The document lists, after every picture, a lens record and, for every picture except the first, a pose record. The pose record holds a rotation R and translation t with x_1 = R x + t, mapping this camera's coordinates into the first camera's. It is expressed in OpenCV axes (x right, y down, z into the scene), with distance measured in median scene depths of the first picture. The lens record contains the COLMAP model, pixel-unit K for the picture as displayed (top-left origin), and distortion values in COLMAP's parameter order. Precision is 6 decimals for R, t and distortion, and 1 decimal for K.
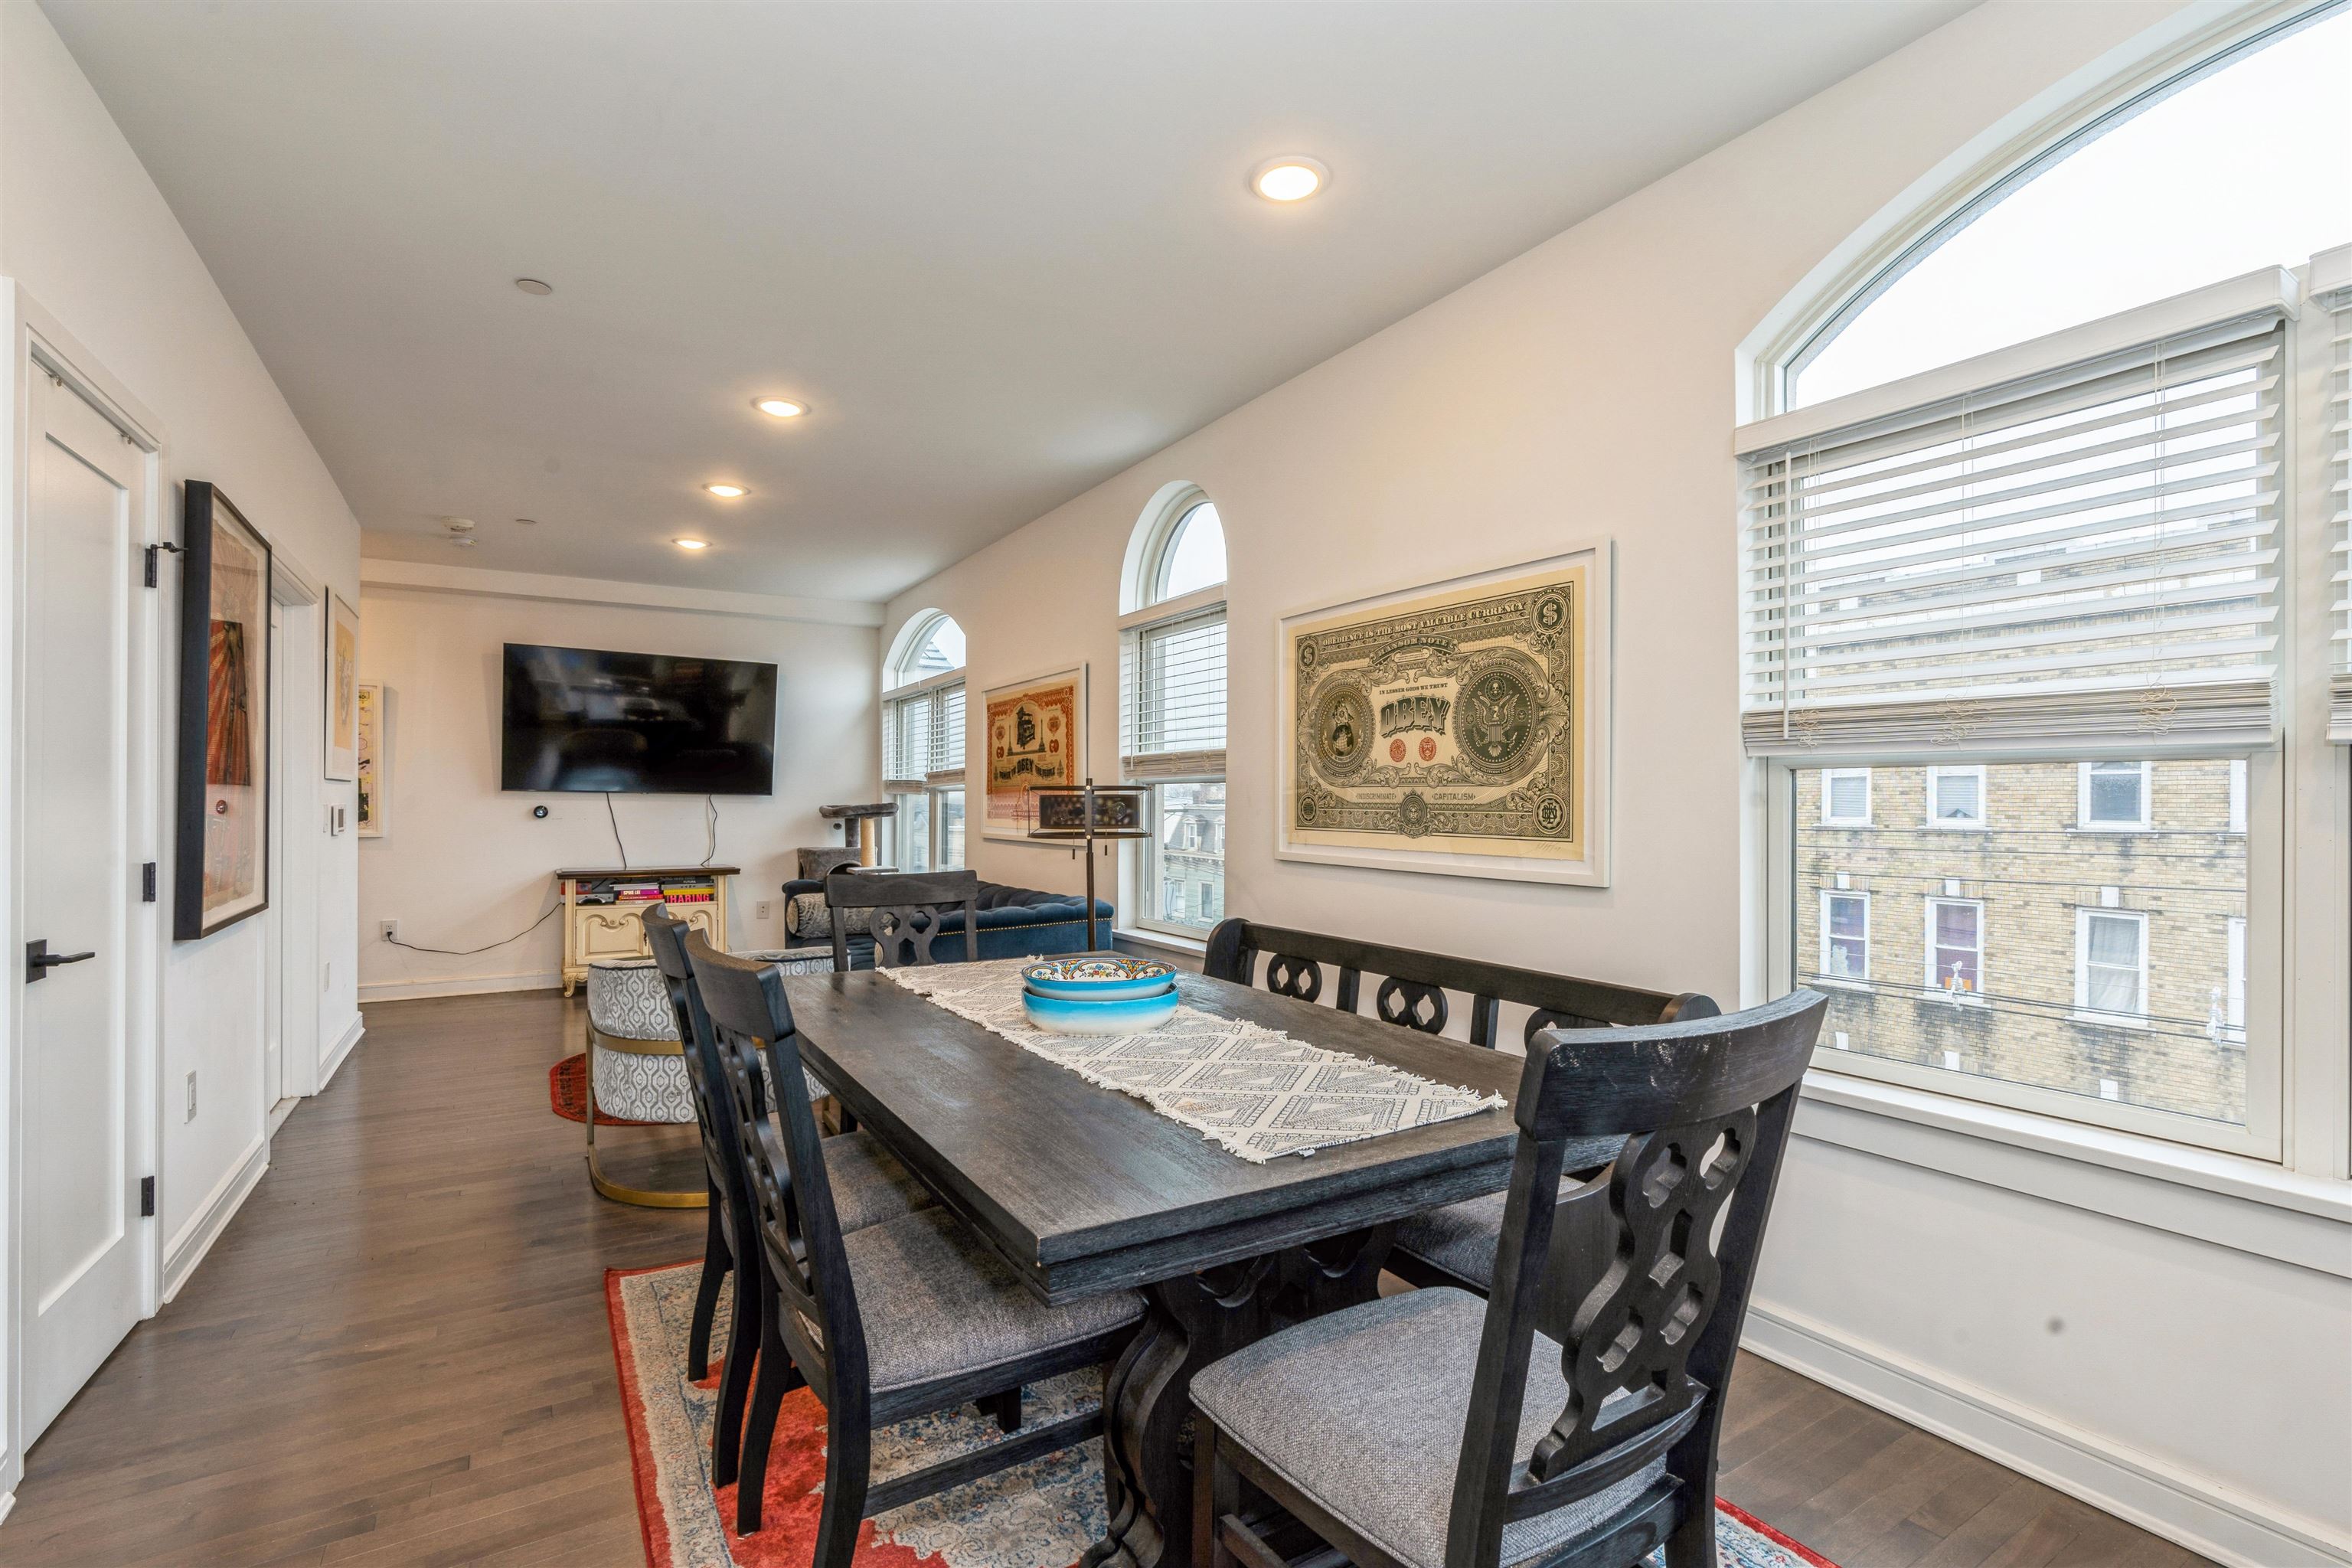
lens RADIAL K [[1072.7, 0, 1188.2], [0, 1072.7, 793.8], [0, 0, 1]] dist [-0.008414, 0.002320]
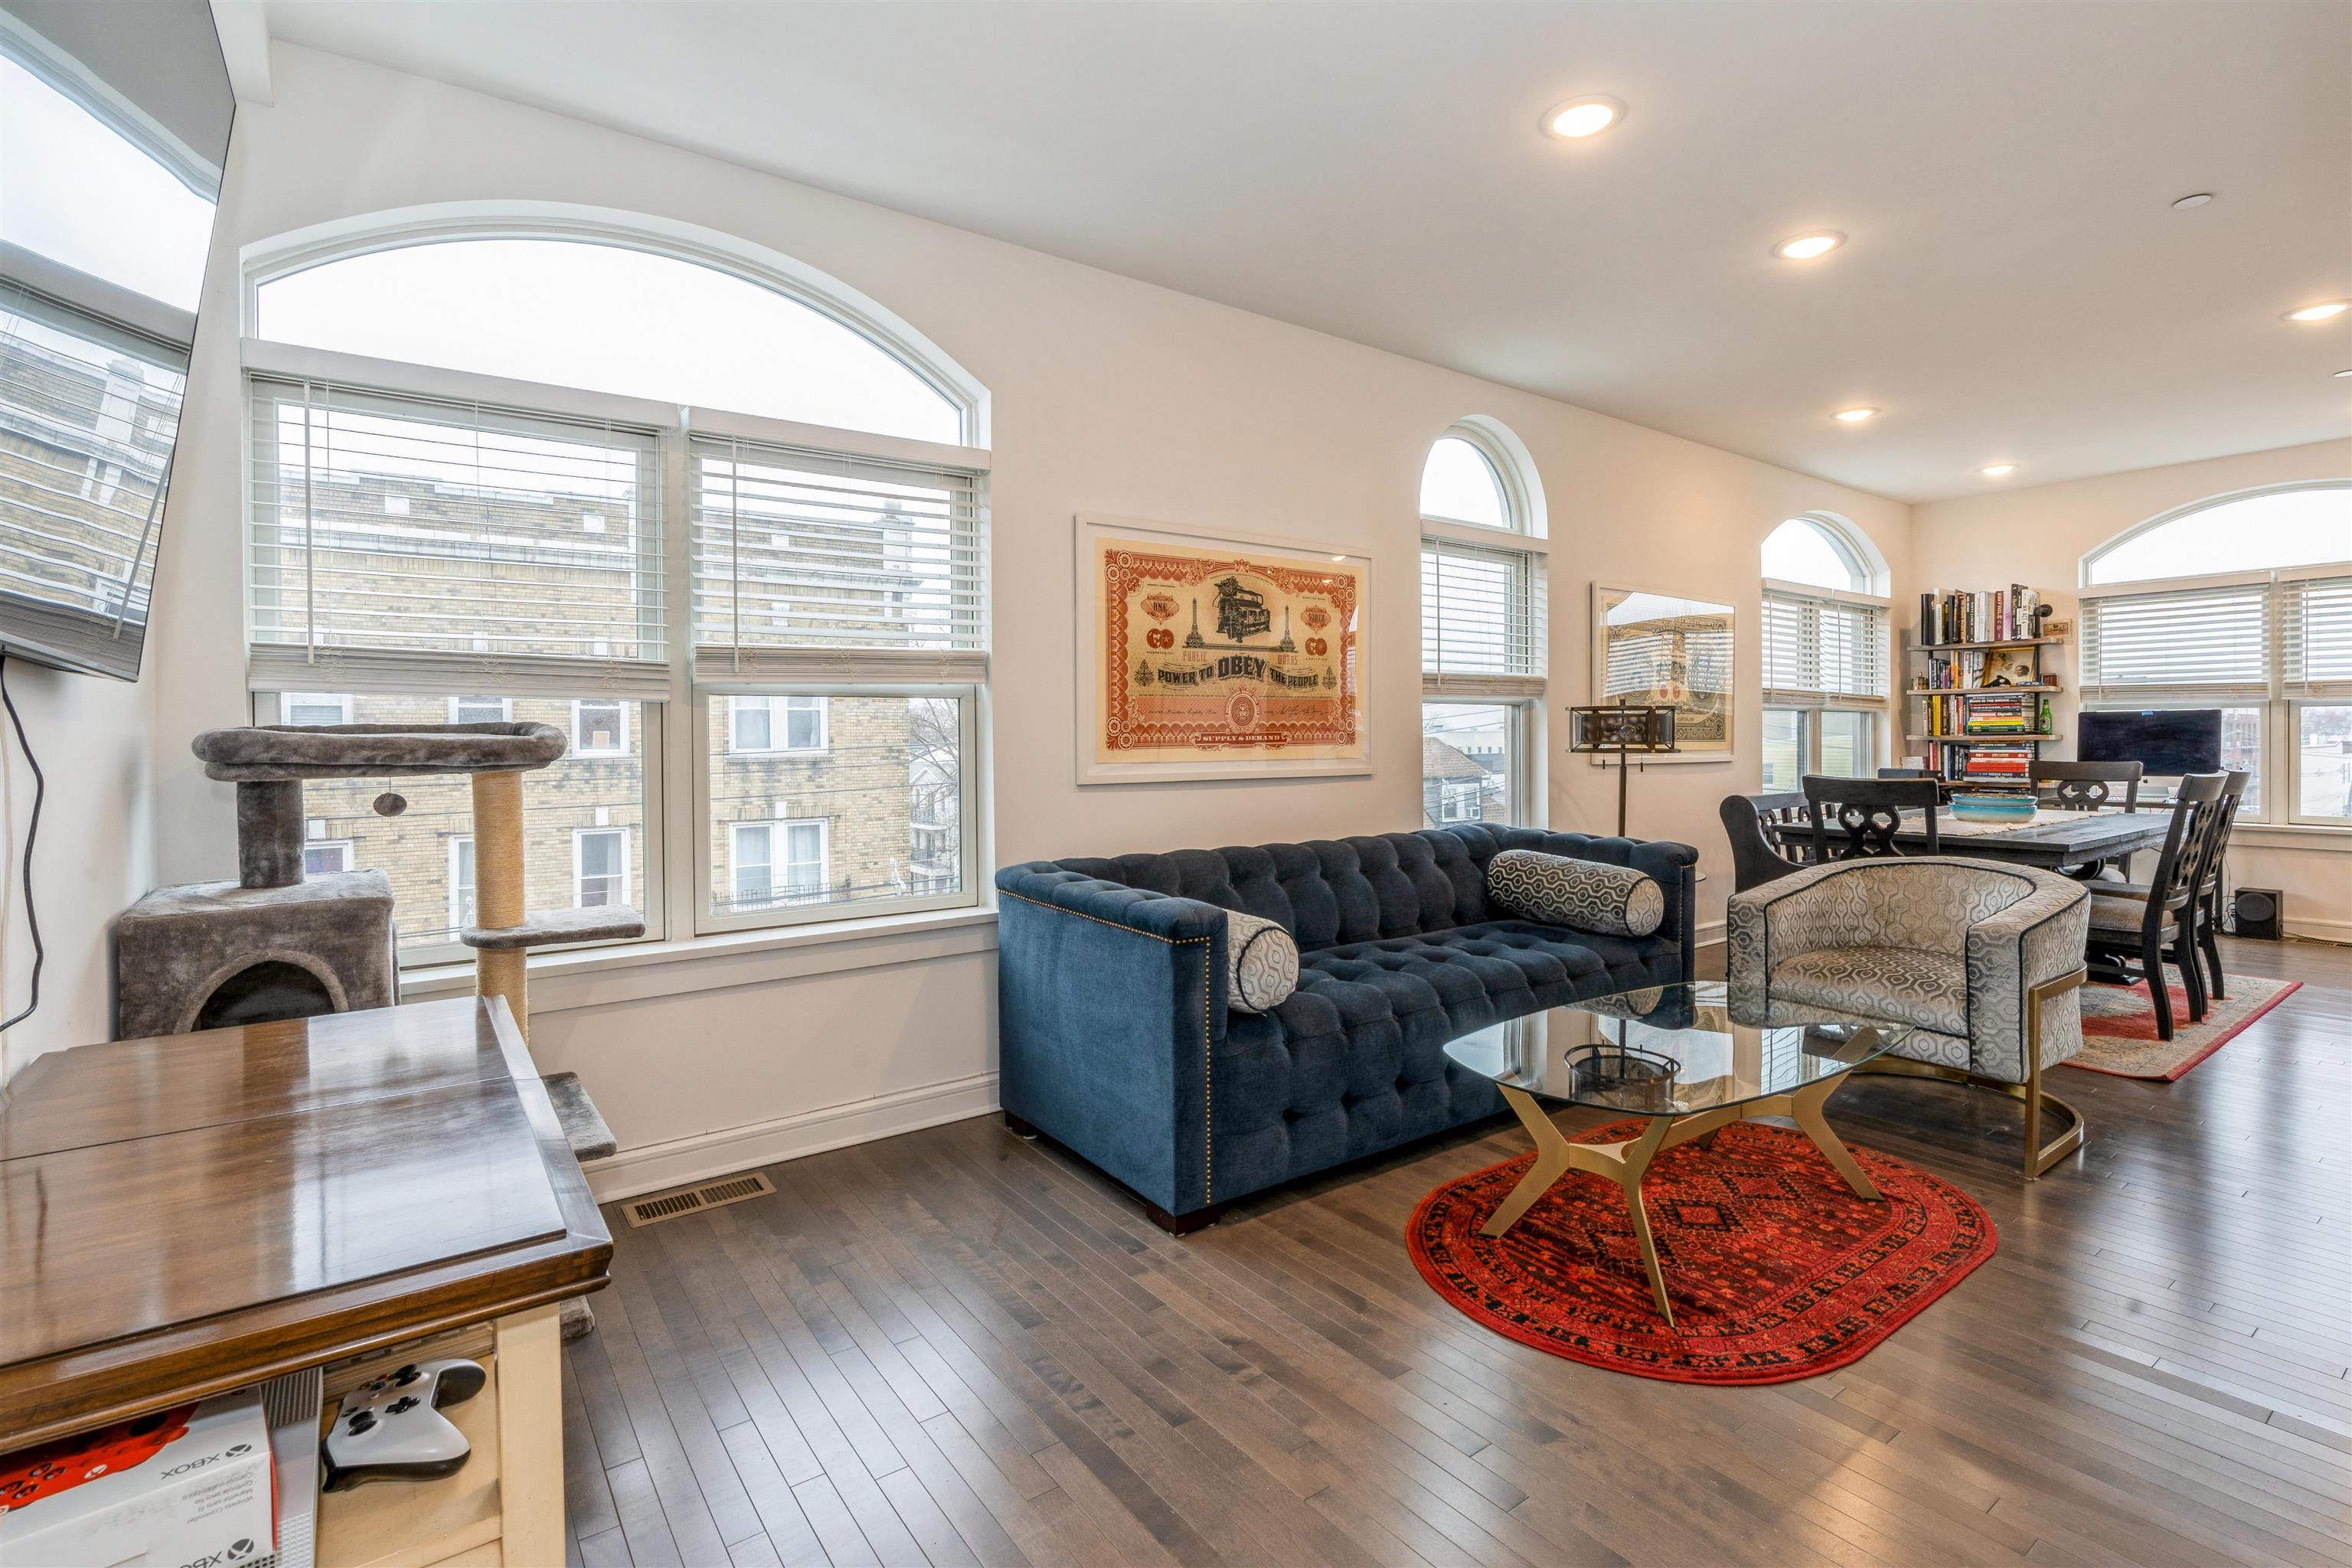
lens RADIAL K [[1072.7, 0, 1196.0], [0, 1072.7, 750.6], [0, 0, 1]] dist [-0.008414, 0.002320]
pose [[-0.075485, -0.015781, 0.997022, -1.443195], [-0.002008, 0.999875, 0.015674, 0.027749], [-0.997145, -0.000819, -0.075508, 1.887153]]
